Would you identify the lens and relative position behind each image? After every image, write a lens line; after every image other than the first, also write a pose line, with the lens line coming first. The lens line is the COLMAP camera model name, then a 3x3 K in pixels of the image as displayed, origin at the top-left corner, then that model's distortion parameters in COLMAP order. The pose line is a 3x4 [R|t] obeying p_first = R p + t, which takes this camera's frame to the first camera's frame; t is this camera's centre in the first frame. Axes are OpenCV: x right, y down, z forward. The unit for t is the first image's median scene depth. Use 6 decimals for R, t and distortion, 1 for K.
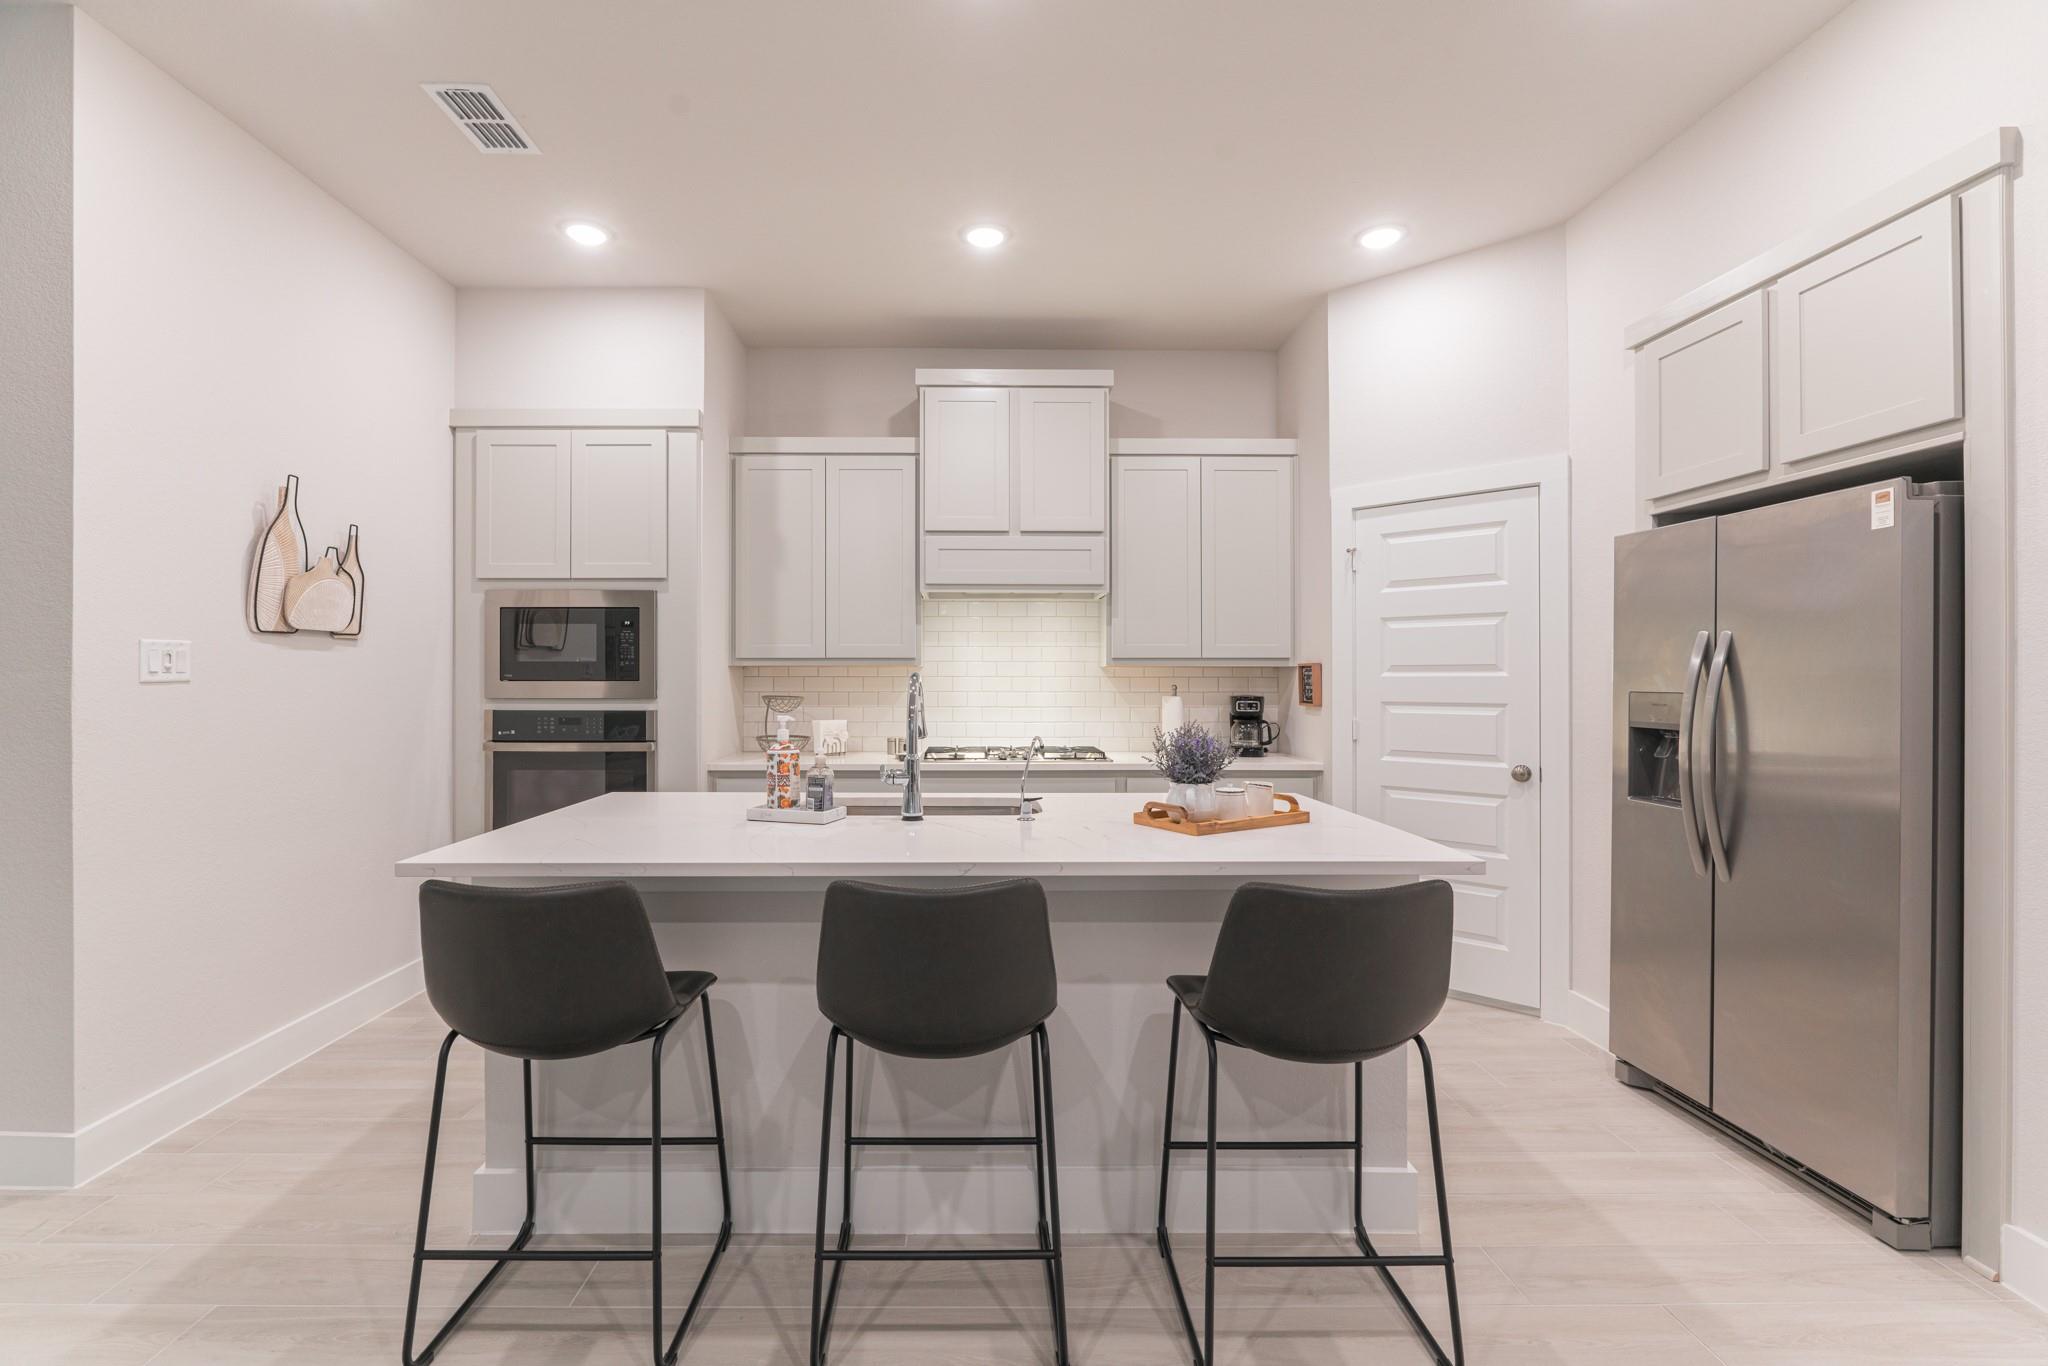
lens RADIAL K [[905.6, 0, 971.7], [0, 905.6, 680.0], [0, 0, 1]] dist [-0.008864, 0.000363]
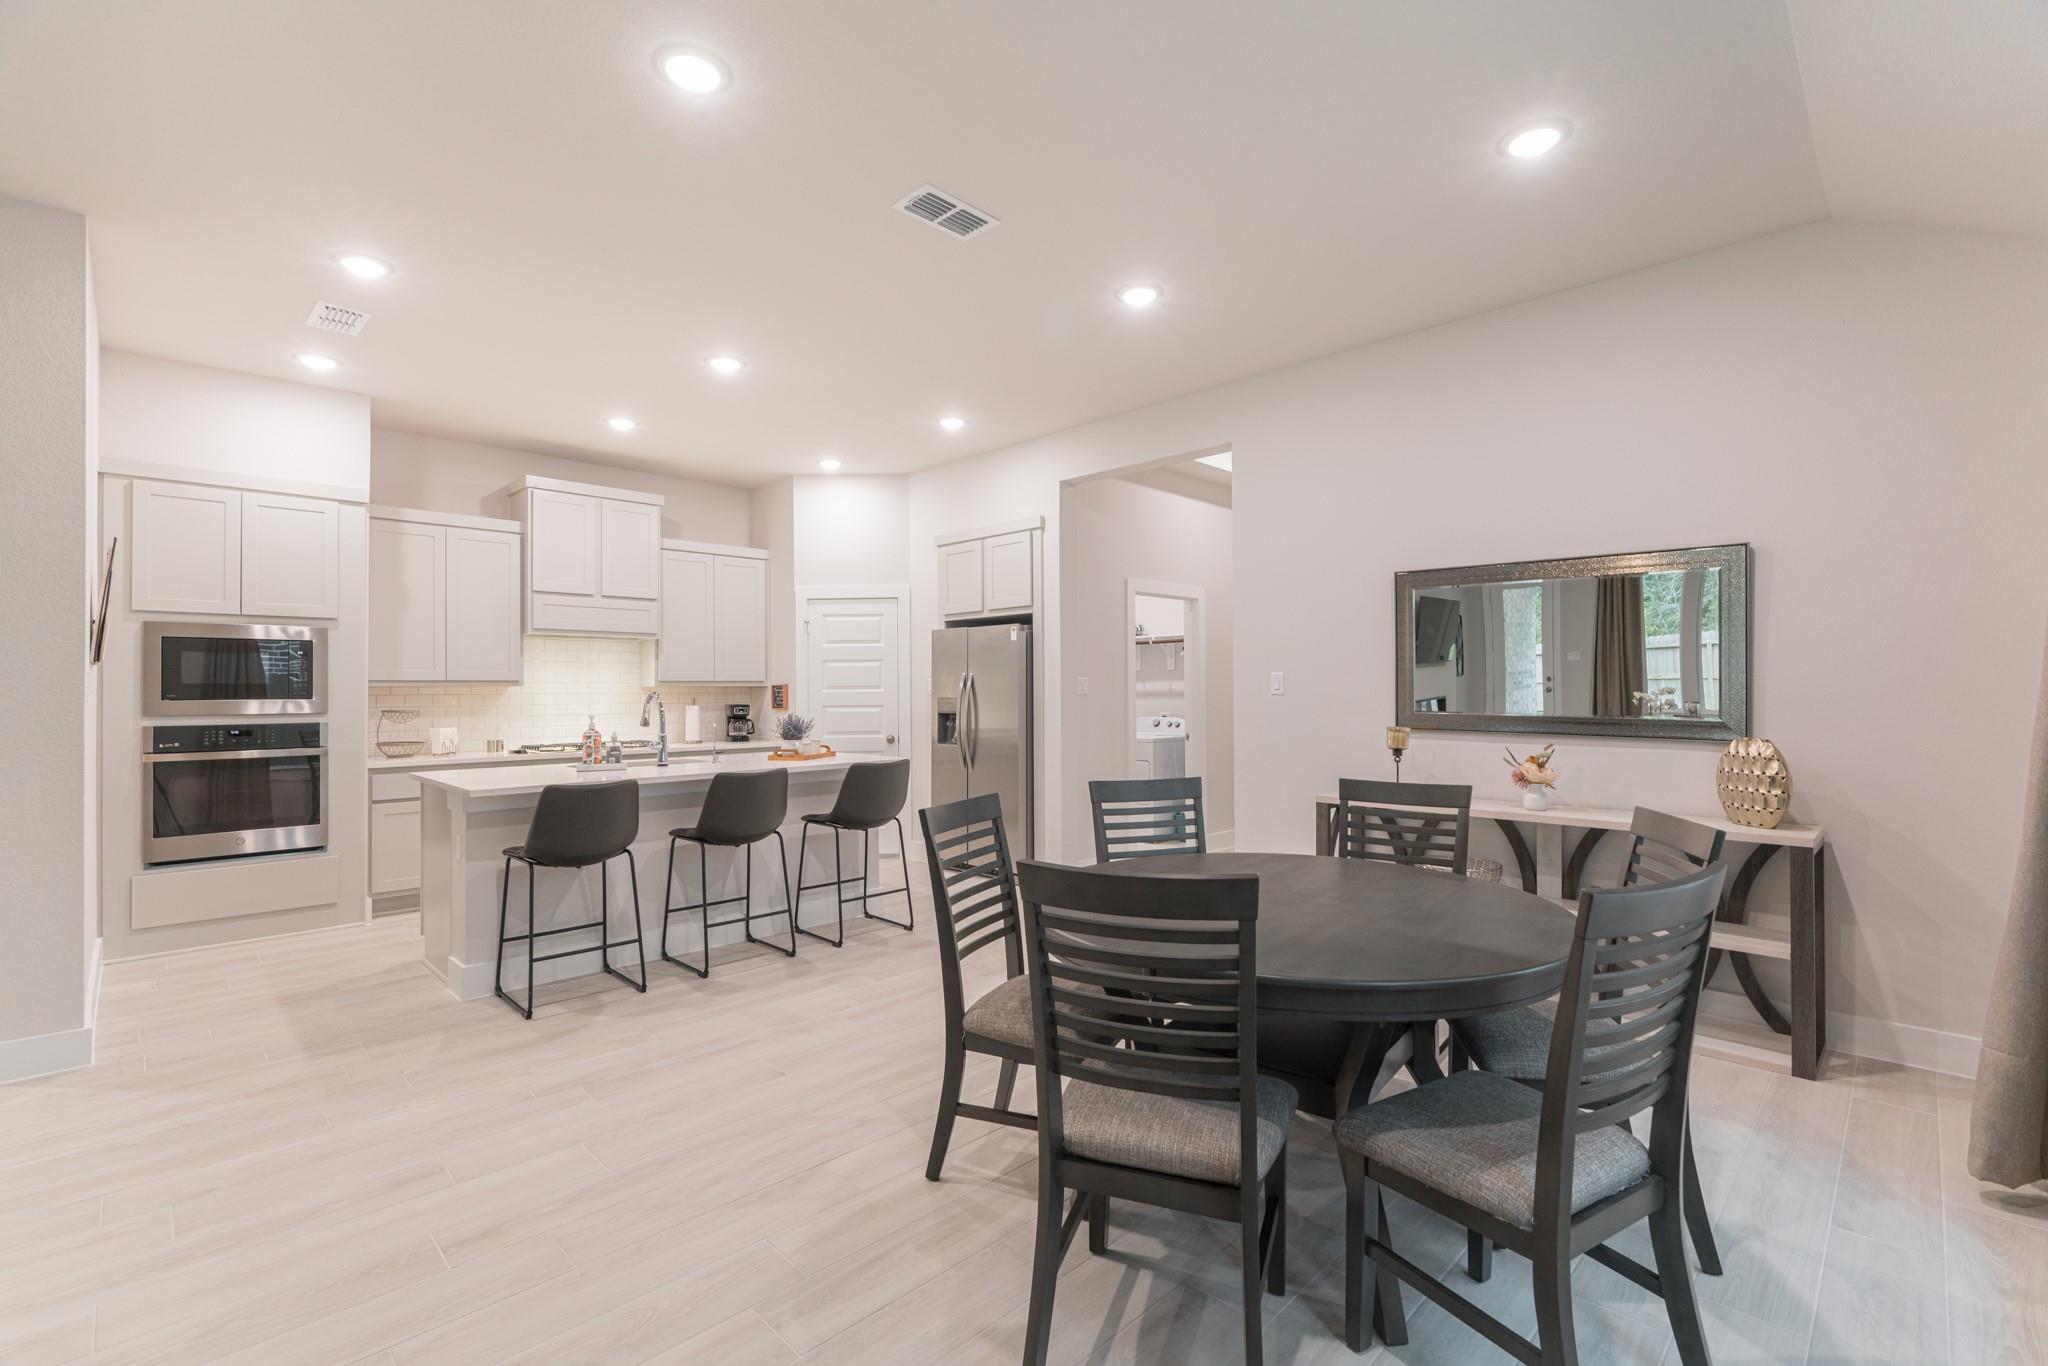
lens RADIAL K [[908.0, 0, 1003.9], [0, 908.0, 676.9], [0, 0, 1]] dist [-0.002221, -0.000369]
pose [[0.724727, 0.005383, 0.689015, -0.550757], [0.008883, 0.999813, -0.017155, 0.000506], [-0.688979, 0.018553, 0.724544, -0.589201]]
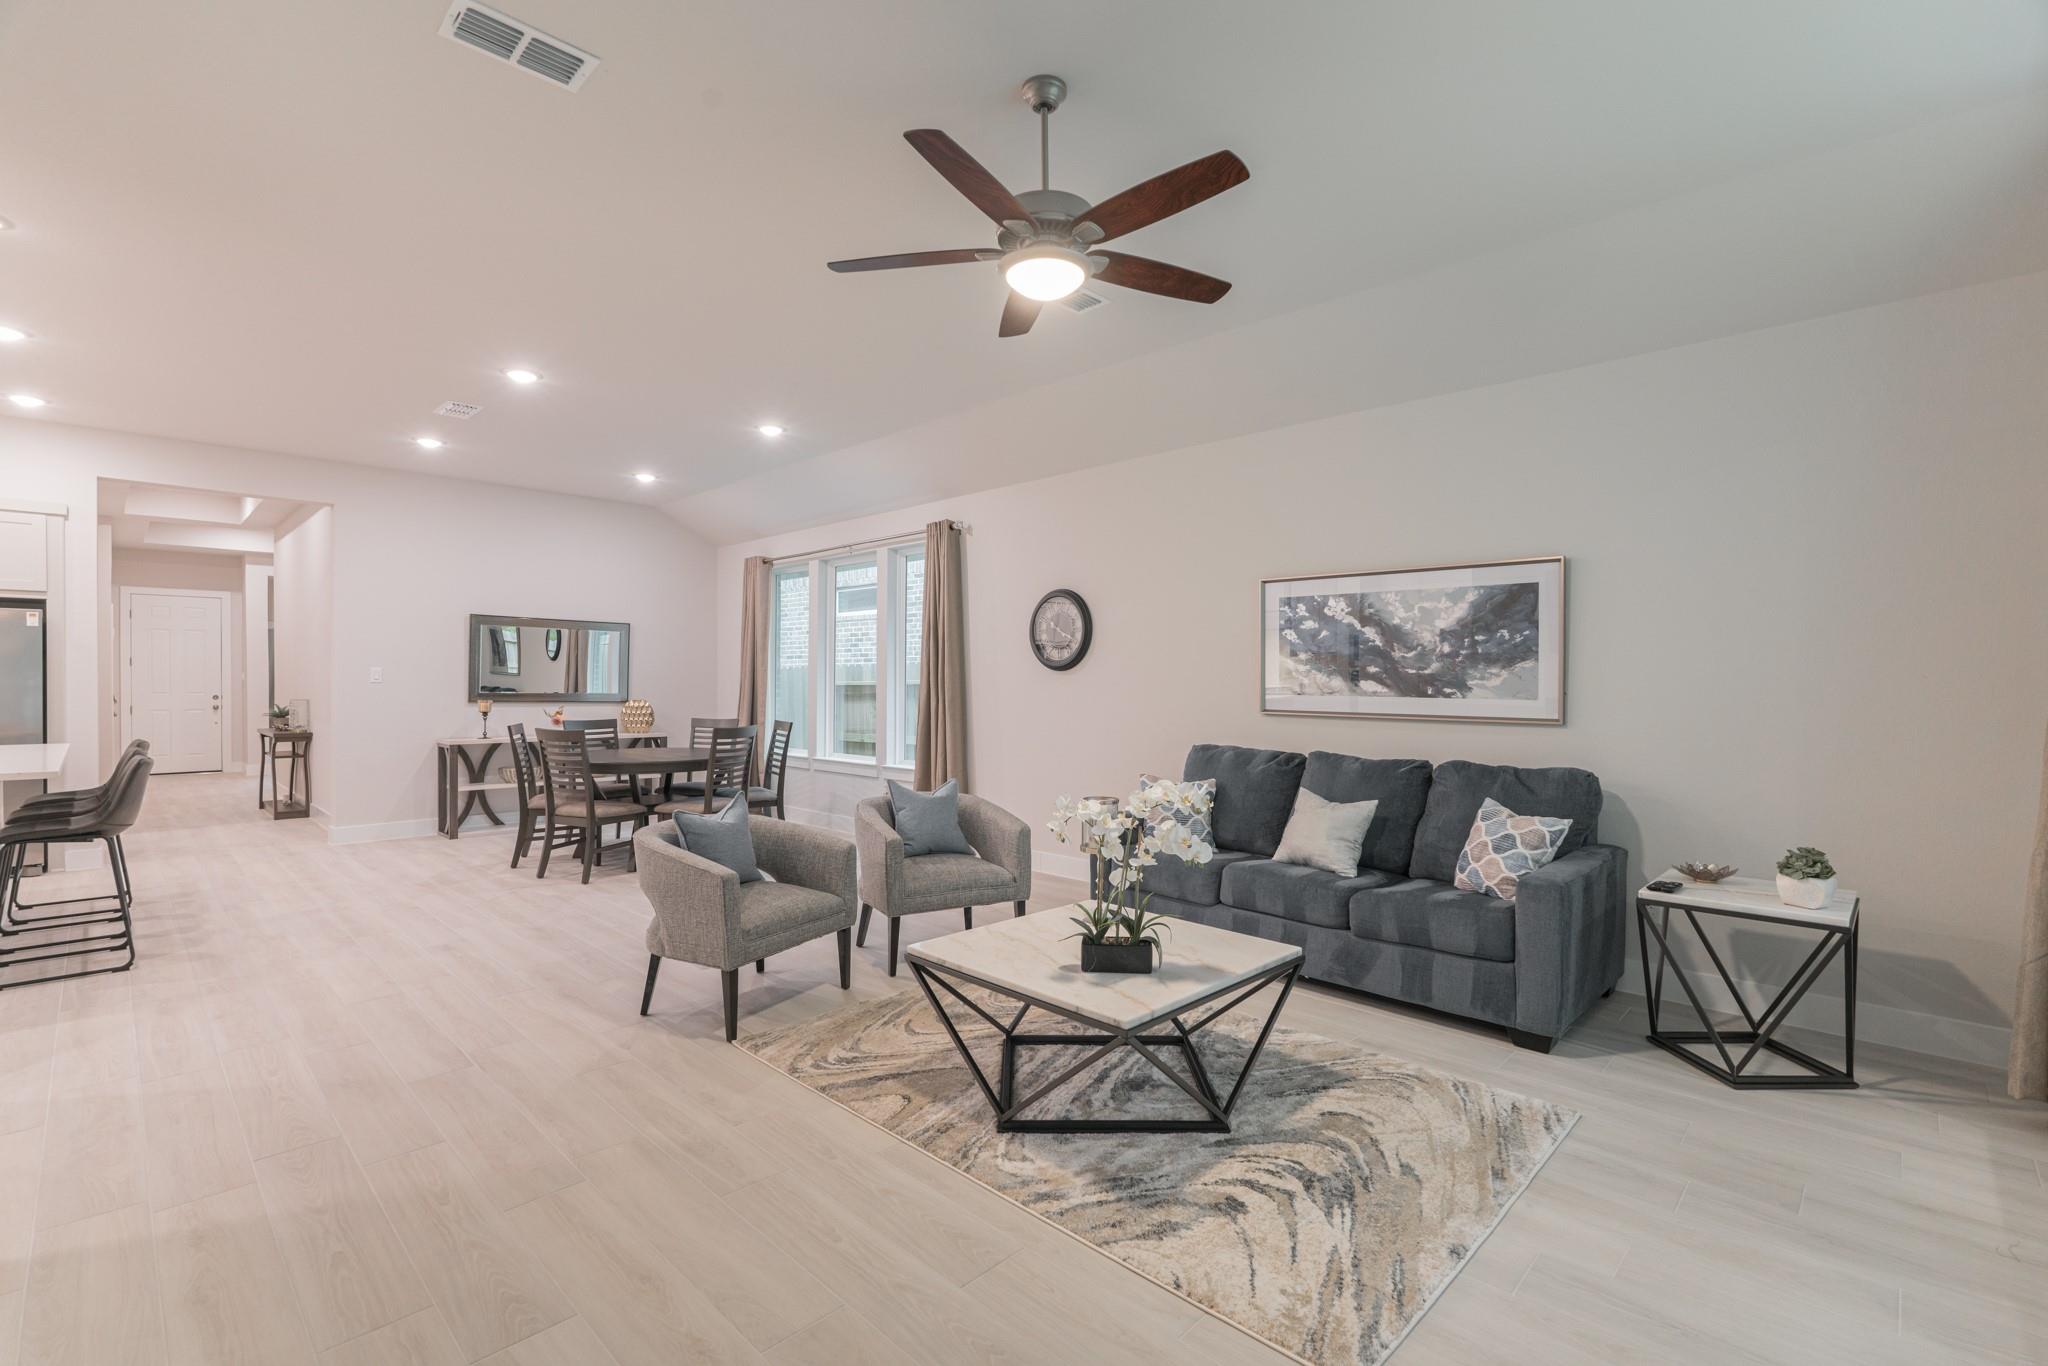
lens RADIAL K [[908.1, 0, 1022.0], [0, 908.1, 688.4], [0, 0, 1]] dist [-0.002755, -0.000307]
pose [[-0.709792, -0.007672, 0.704369, -1.697013], [-0.001081, 0.999951, 0.009802, -0.000418], [-0.704410, 0.006196, -0.709766, 0.433135]]
